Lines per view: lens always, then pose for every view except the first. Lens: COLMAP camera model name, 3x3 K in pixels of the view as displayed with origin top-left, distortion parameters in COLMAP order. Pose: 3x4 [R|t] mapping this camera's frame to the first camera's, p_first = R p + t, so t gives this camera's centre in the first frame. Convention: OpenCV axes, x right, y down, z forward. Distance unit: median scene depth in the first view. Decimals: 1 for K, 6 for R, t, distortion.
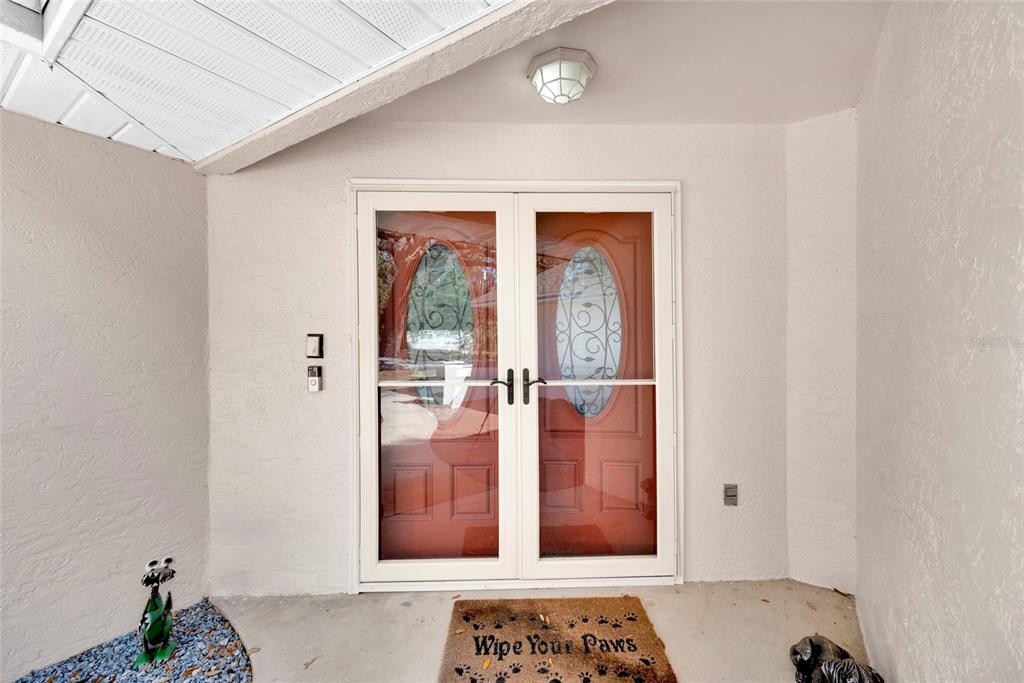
lens RADIAL K [[421.3, 0, 512.0], [0, 421.3, 341.5], [0, 0, 1]] dist [0.001021, 0.000074]
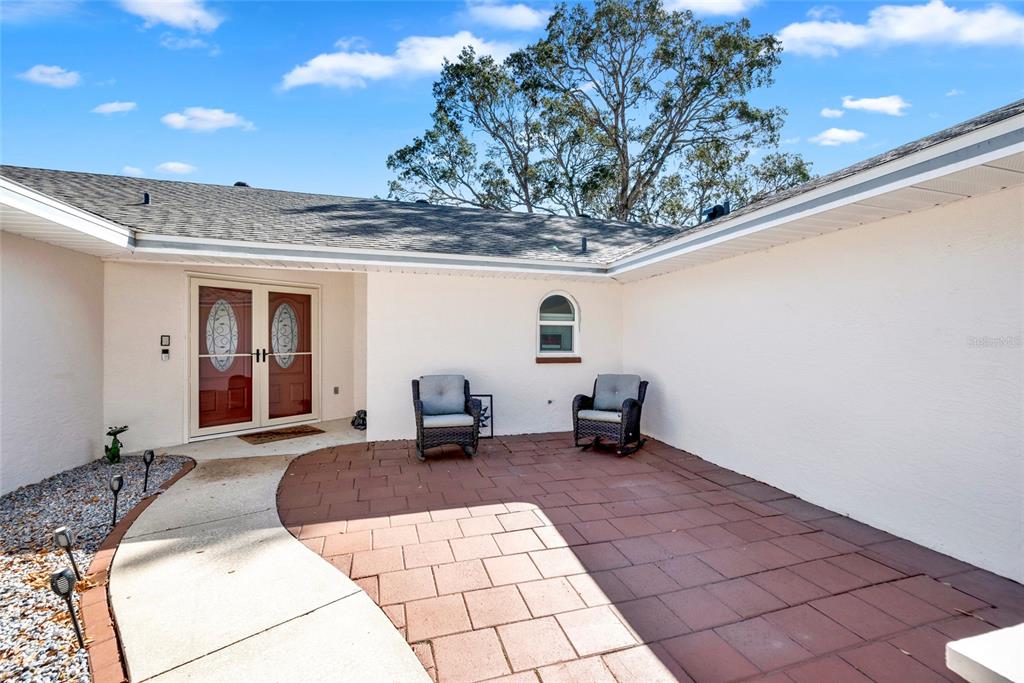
lens RADIAL K [[421.3, 0, 512.0], [0, 421.3, 341.5], [0, 0, 1]] dist [0.001021, 0.000074]
pose [[0.642465, 0.000197, 0.766315, -1.018132], [-0.007687, 0.999951, 0.006188, -0.012138], [-0.766276, -0.009866, 0.642436, -1.960442]]
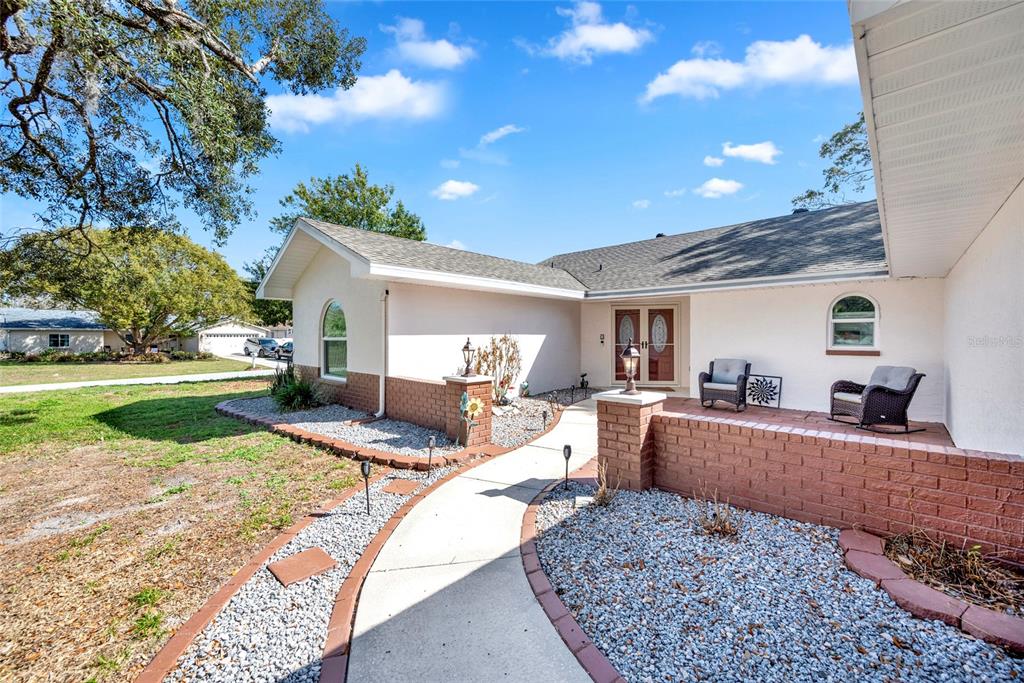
lens RADIAL K [[421.3, 0, 512.0], [0, 421.3, 341.5], [0, 0, 1]] dist [0.001021, 0.000074]
pose [[0.986131, -0.001700, -0.165961, -0.689440], [0.005018, 0.999796, 0.019572, -0.036965], [0.165893, -0.020133, 0.985938, -4.076967]]
